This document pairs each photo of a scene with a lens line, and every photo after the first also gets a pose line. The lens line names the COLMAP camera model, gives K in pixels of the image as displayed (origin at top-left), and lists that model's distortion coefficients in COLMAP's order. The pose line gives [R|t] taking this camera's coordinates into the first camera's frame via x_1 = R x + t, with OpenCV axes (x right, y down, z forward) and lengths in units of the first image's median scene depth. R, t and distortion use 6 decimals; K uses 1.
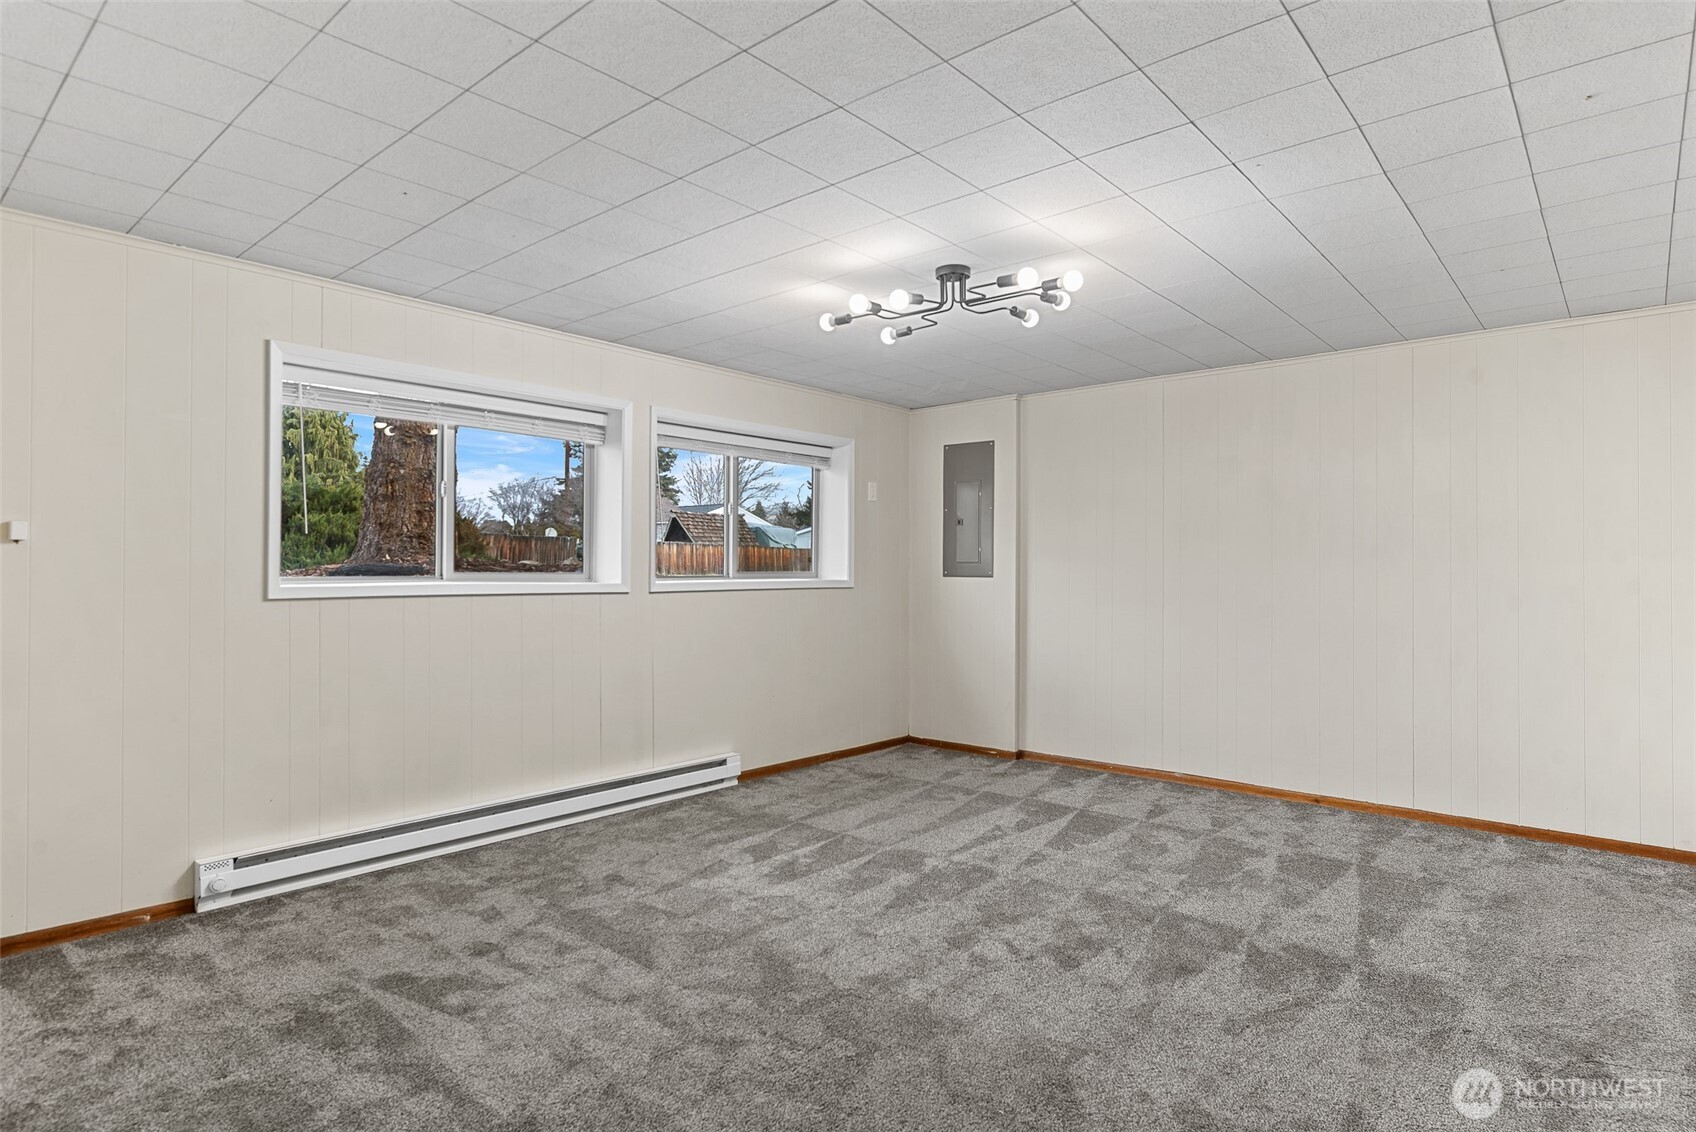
lens RADIAL K [[904.7, 0, 848.0], [0, 904.7, 566.0], [0, 0, 1]] dist [0.003597, 0.000632]
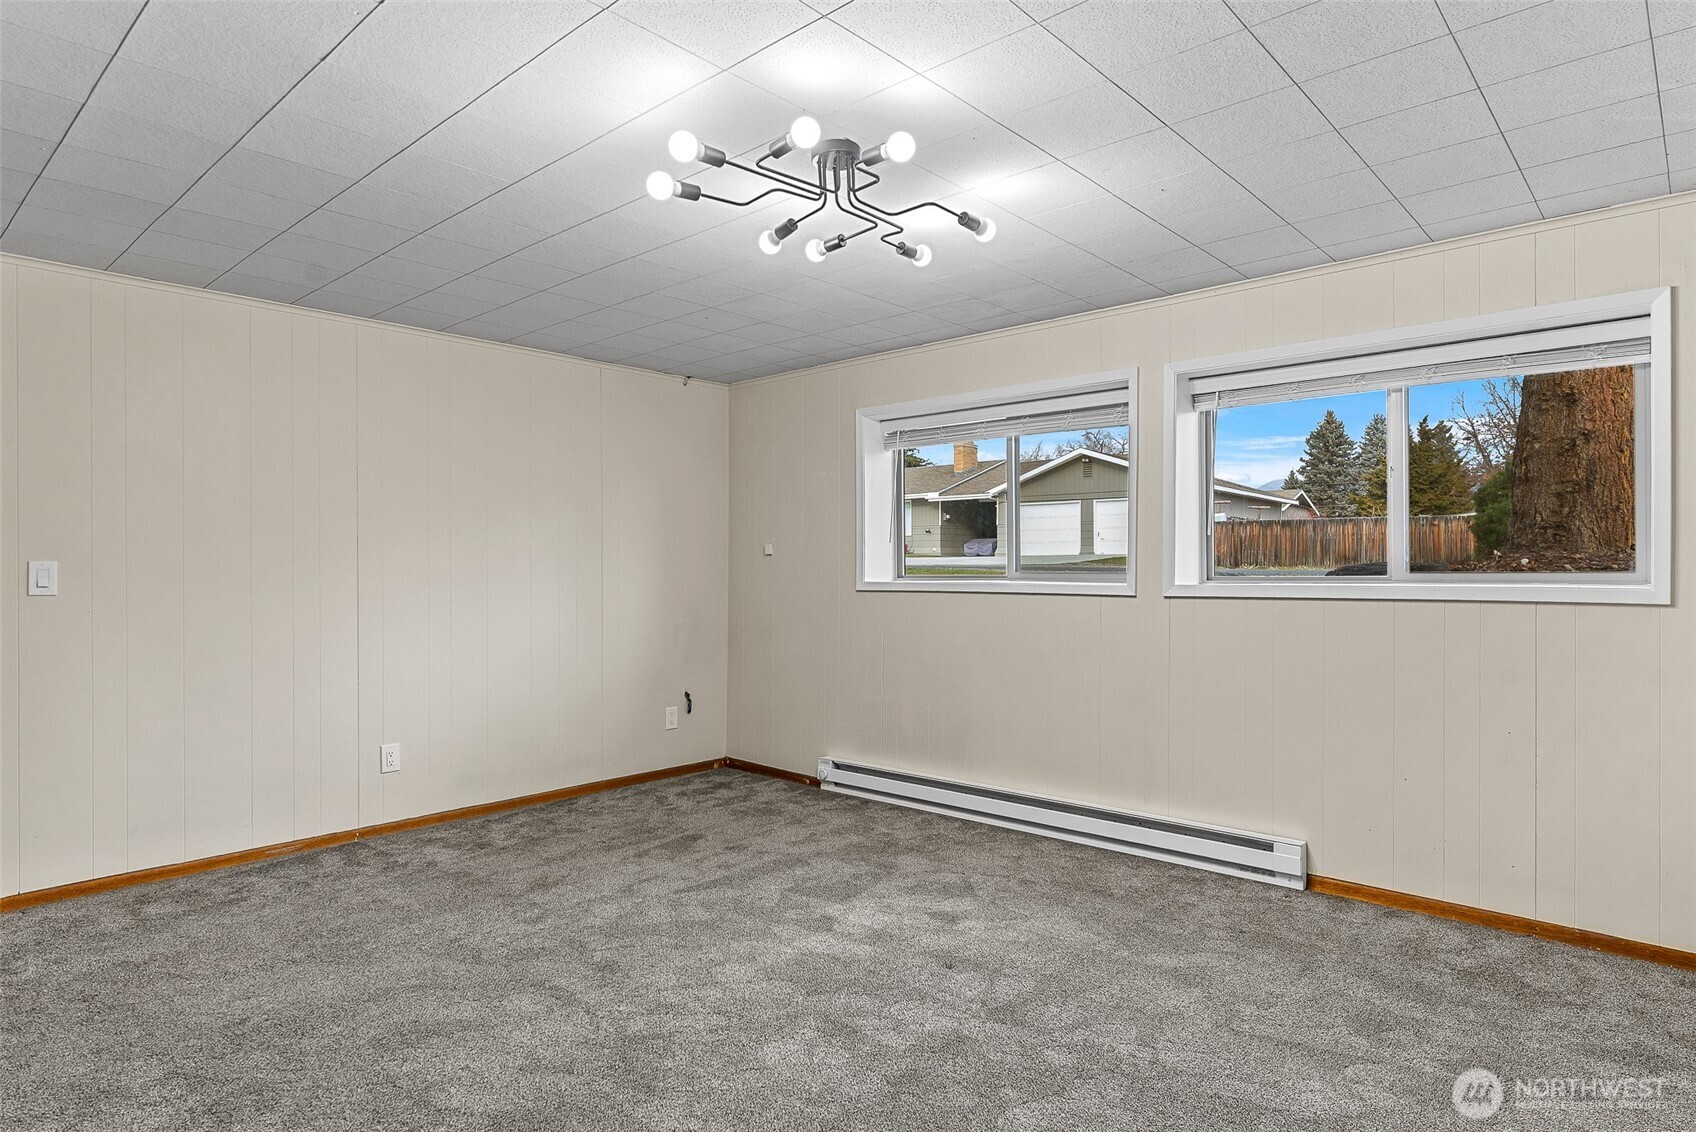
lens RADIAL K [[942.6, 0, 848.0], [0, 942.6, 566.0], [0, 0, 1]] dist [0.000723, 0.000333]
pose [[-0.014694, -0.007165, -0.999866, 0.851549], [0.005926, 0.999956, -0.007253, 0.009175], [0.999874, -0.006032, -0.014651, 1.002362]]
